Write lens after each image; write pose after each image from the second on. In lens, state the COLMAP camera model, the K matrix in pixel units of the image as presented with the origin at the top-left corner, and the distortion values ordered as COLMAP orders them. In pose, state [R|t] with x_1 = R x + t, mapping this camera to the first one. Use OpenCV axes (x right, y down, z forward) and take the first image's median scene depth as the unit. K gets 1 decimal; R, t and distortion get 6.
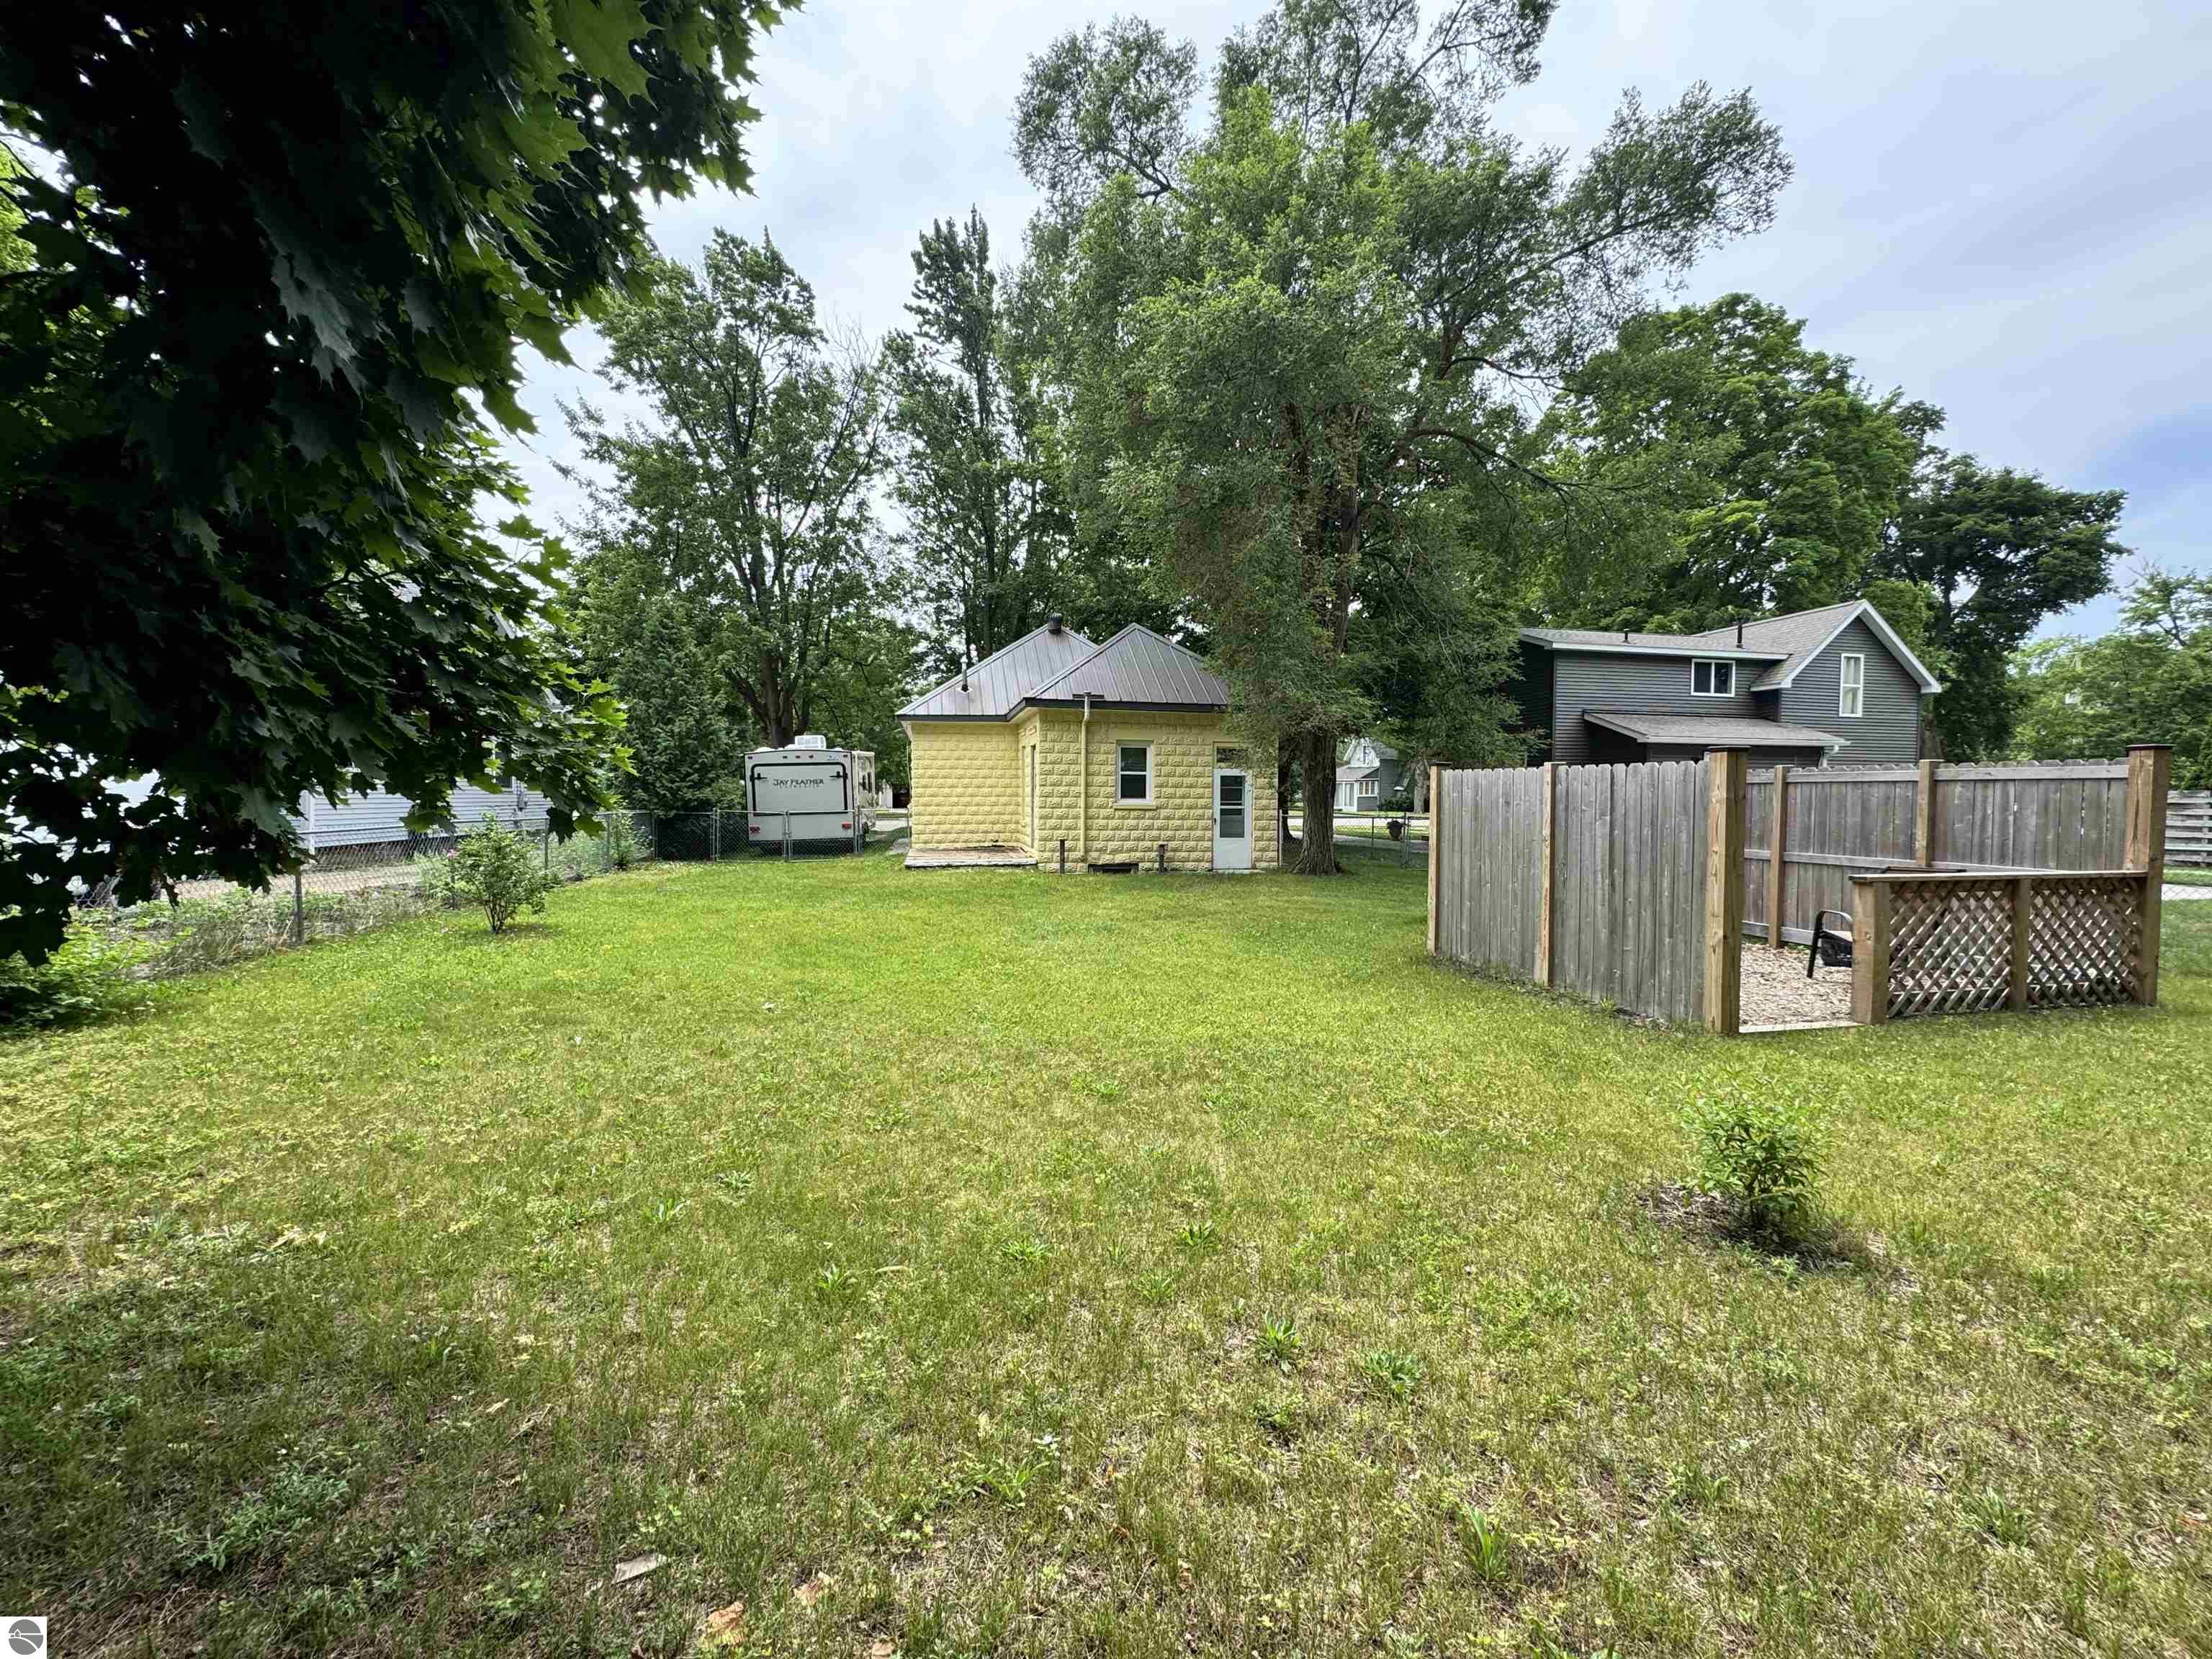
lens RADIAL K [[884.3, 0, 1105.3], [0, 884.3, 821.9], [0, 0, 1]] dist [-0.003928, -0.000198]
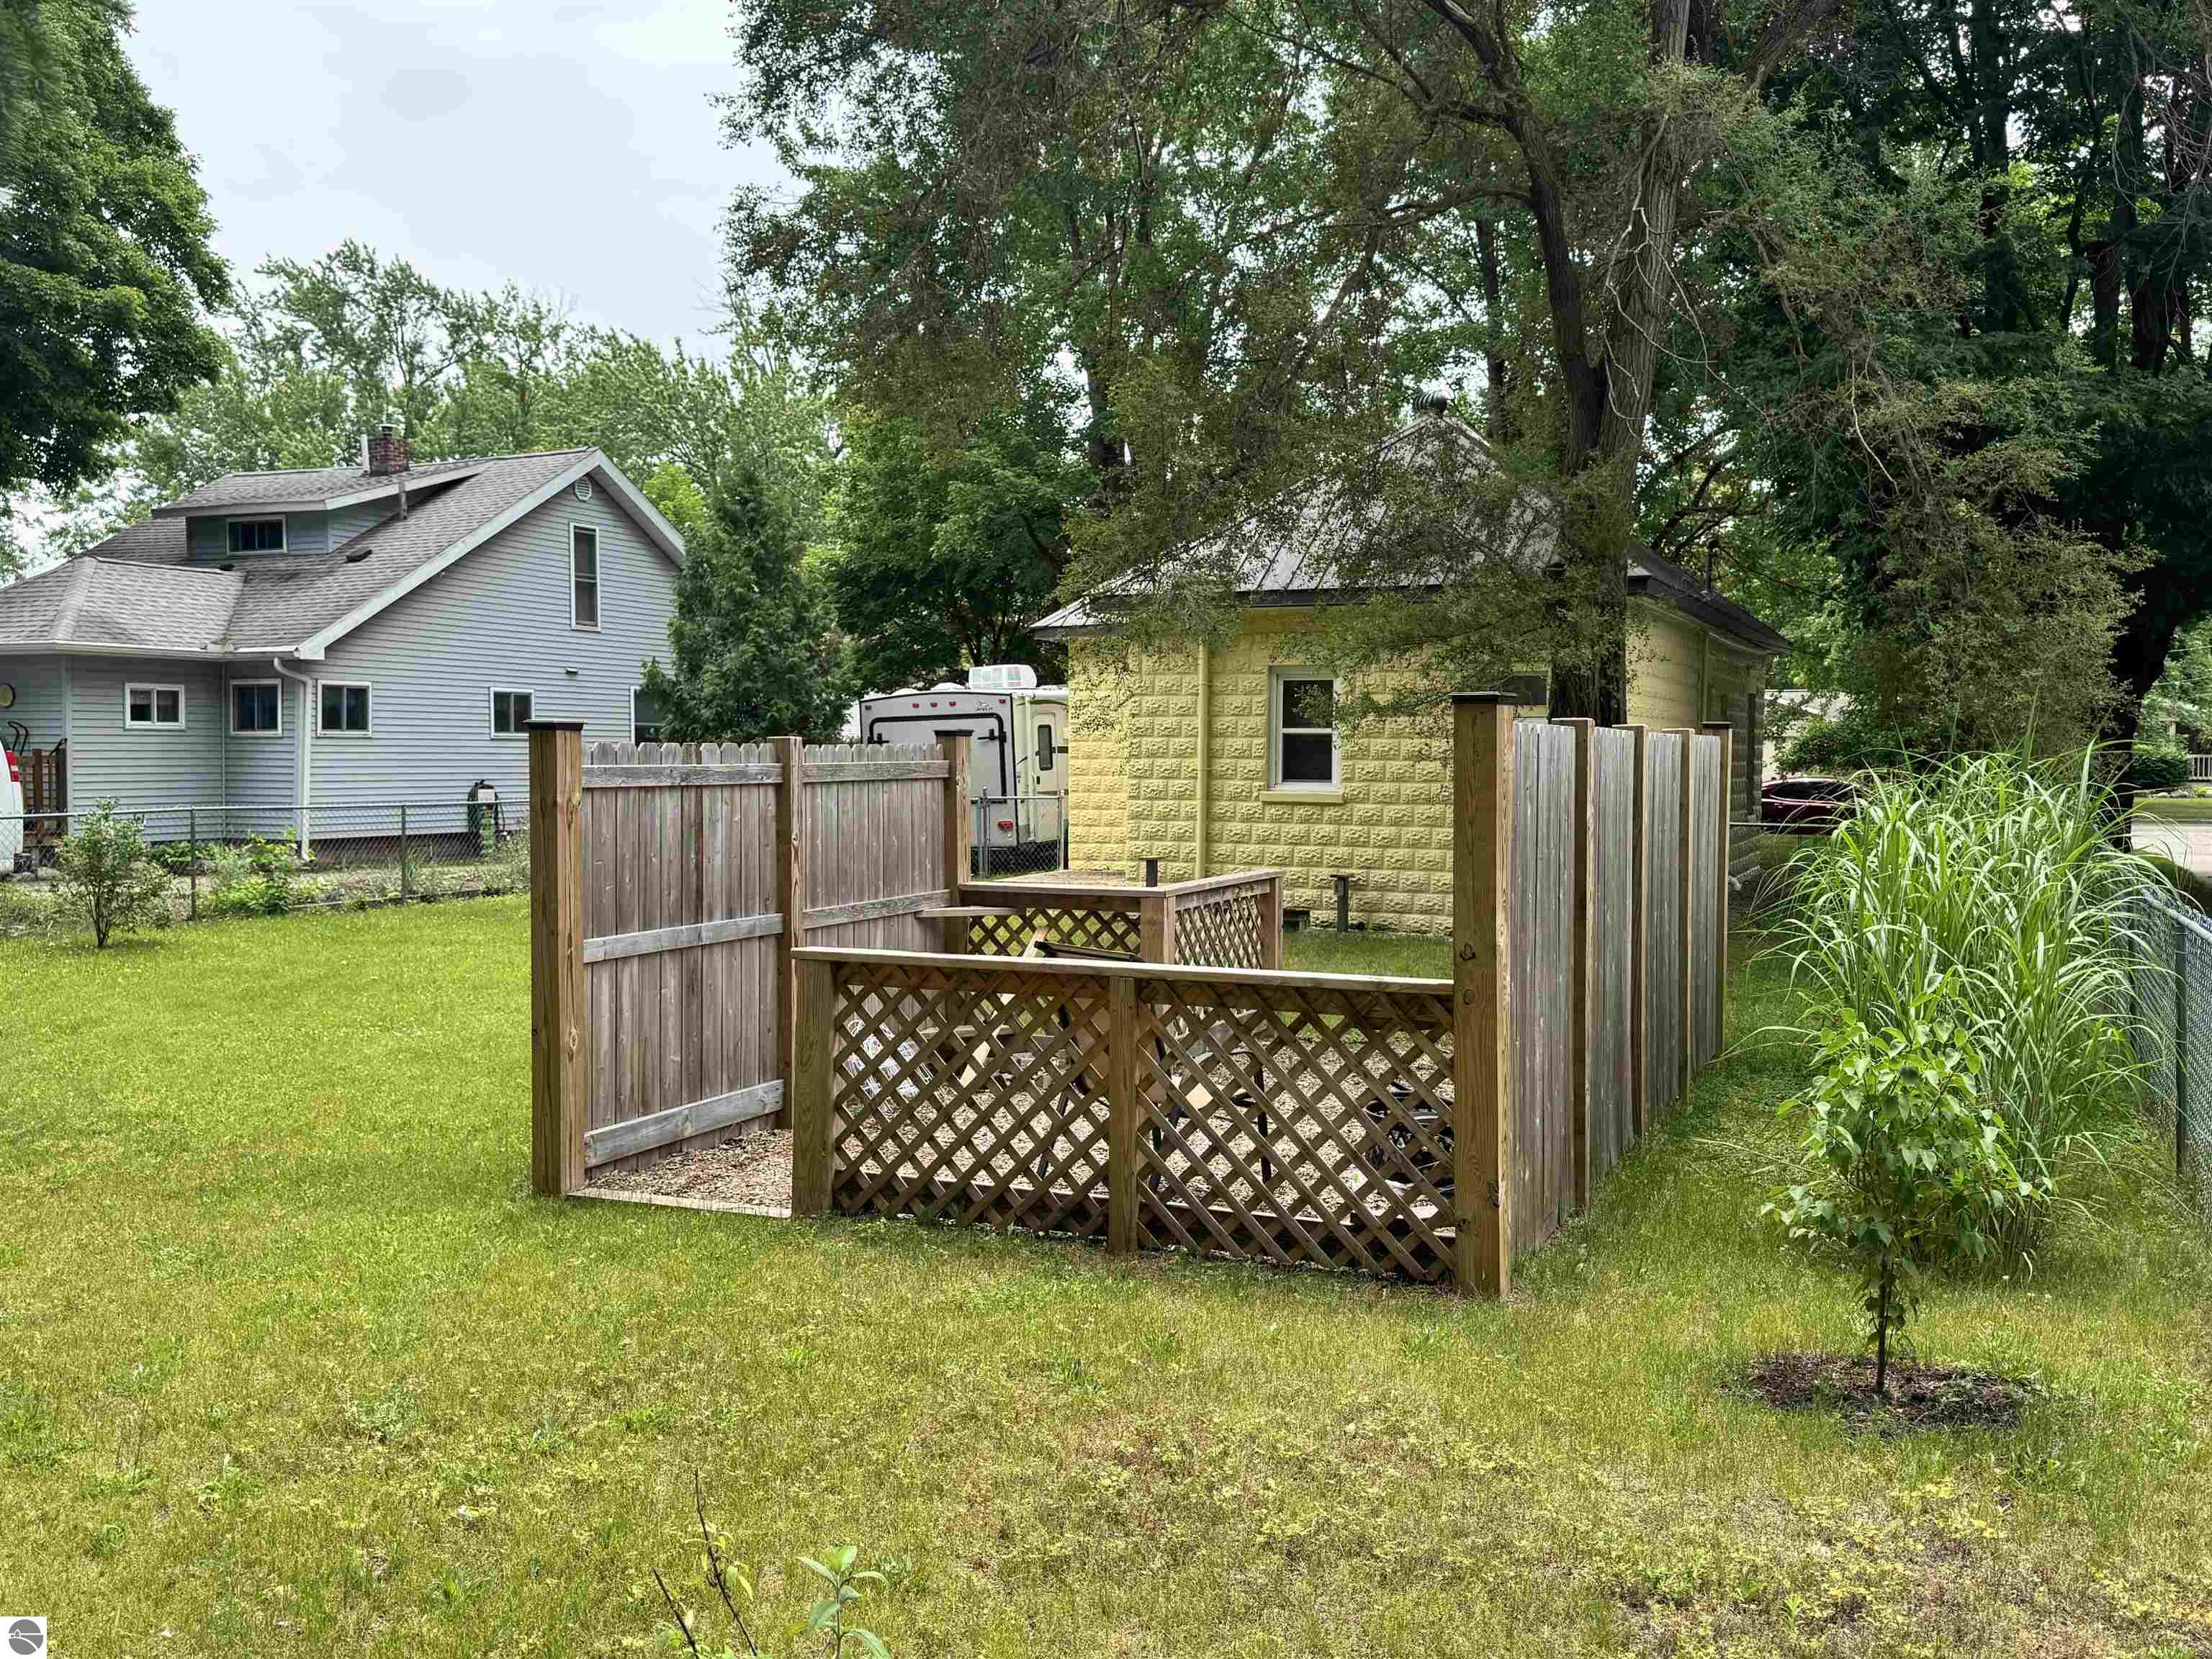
lens RADIAL K [[1948.2, 0, 1105.2], [0, 1948.2, 832.1], [0, 0, 1]] dist [0.004857, -0.000435]
pose [[0.818240, 0.019184, -0.574557, 0.573691], [-0.013758, 0.999810, 0.013790, -0.011464], [0.574712, -0.003379, 0.818348, 0.034034]]
